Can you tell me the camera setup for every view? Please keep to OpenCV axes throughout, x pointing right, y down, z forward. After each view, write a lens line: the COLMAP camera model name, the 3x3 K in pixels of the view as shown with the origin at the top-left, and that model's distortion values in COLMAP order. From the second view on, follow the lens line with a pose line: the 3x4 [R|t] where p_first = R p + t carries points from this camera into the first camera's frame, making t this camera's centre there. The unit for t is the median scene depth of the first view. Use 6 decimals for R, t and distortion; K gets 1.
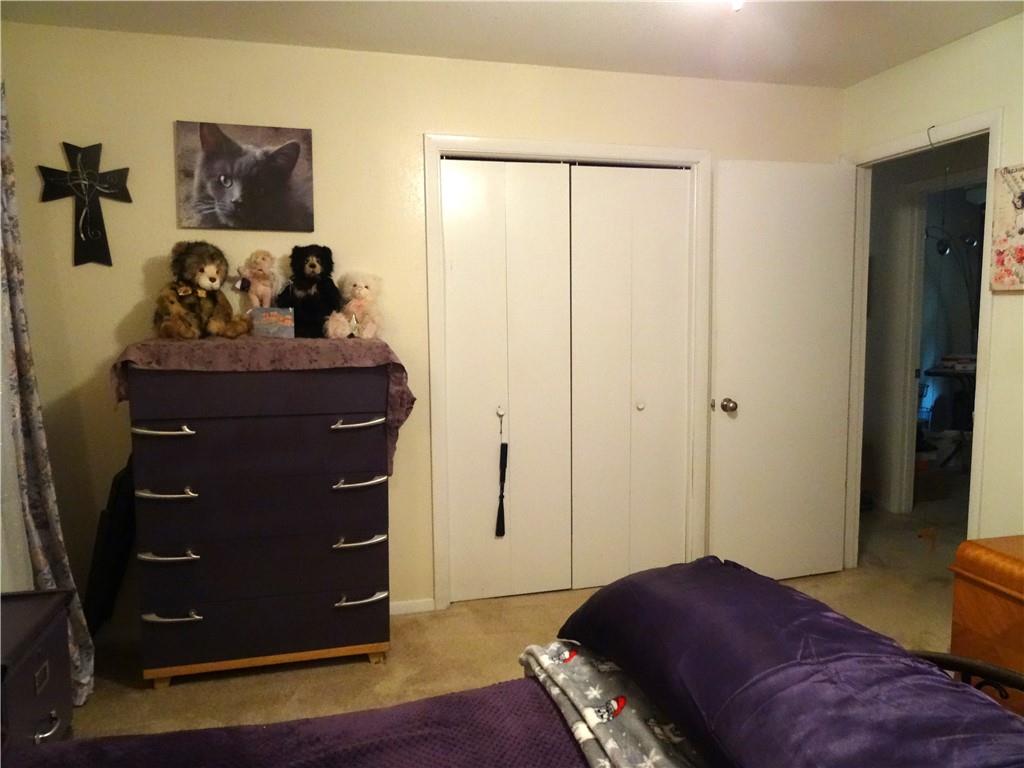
lens RADIAL K [[740.4, 0, 512.0], [0, 740.4, 384.0], [0, 0, 1]] dist [0.007608, -0.008042]
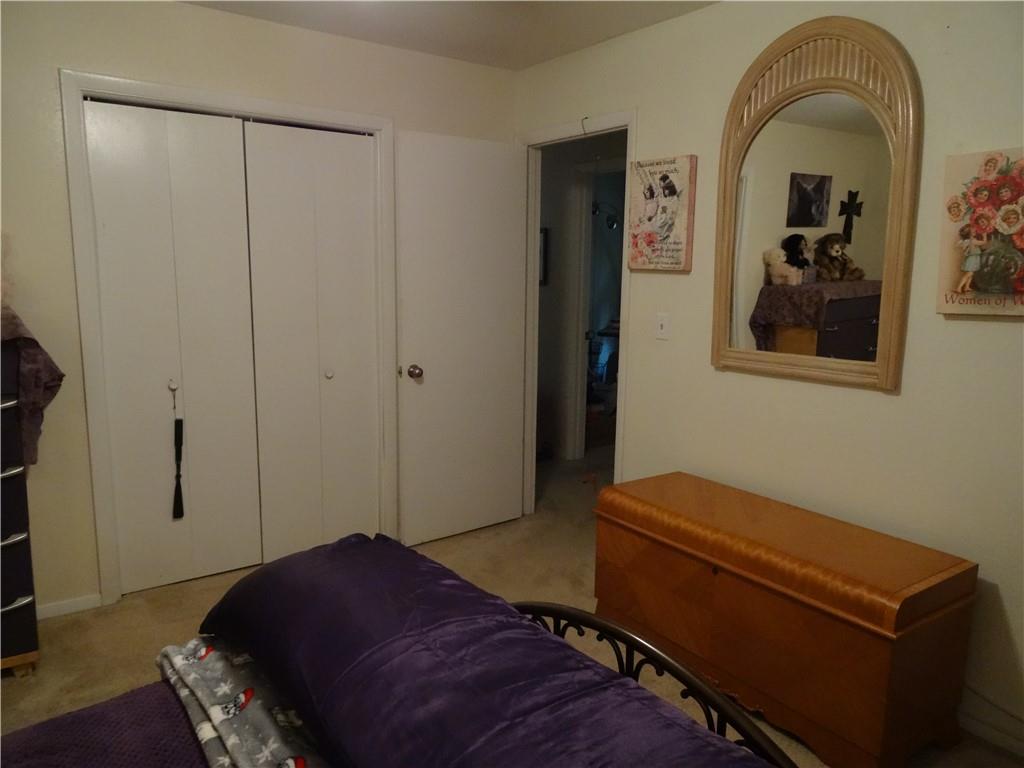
lens RADIAL K [[740.4, 0, 512.0], [0, 740.4, 384.0], [0, 0, 1]] dist [0.007608, -0.008042]
pose [[0.932329, -0.032742, 0.360126, 0.068087], [0.011293, 0.998043, 0.061505, -0.024425], [-0.361435, -0.053276, 0.930874, -0.020278]]
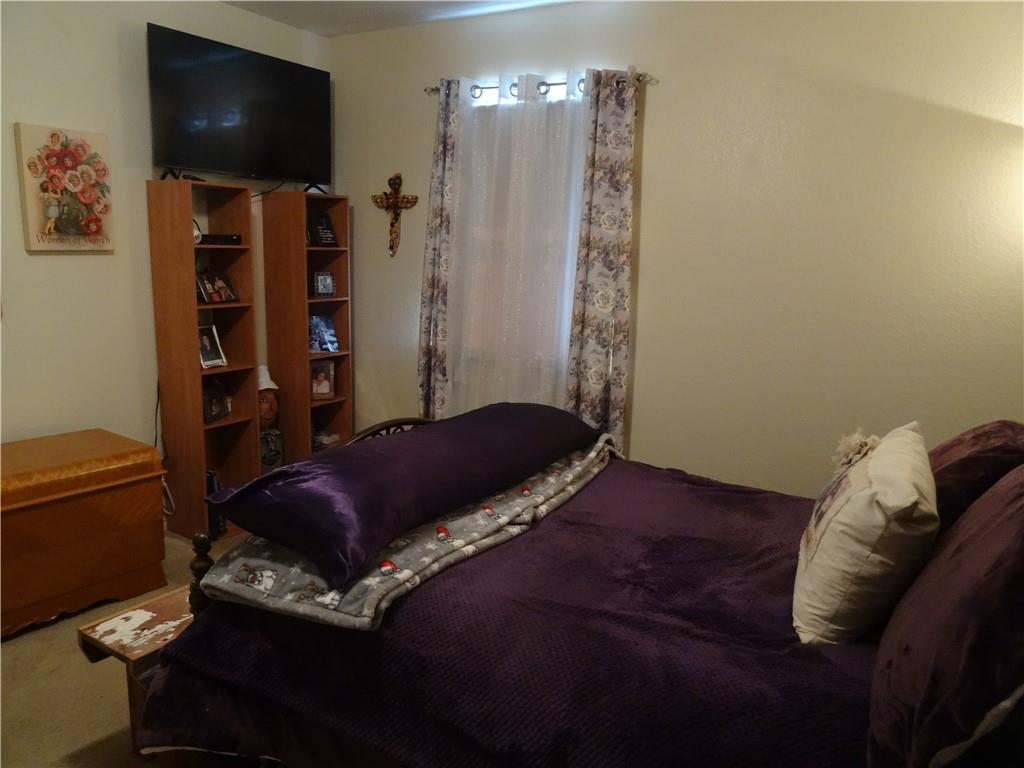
lens RADIAL K [[740.4, 0, 512.0], [0, 740.4, 384.0], [0, 0, 1]] dist [0.007608, -0.008042]
pose [[-0.681452, -0.145302, 0.717294, -0.481996], [0.037075, 0.971981, 0.232116, -0.089333], [-0.730923, 0.184770, -0.656971, 0.924066]]
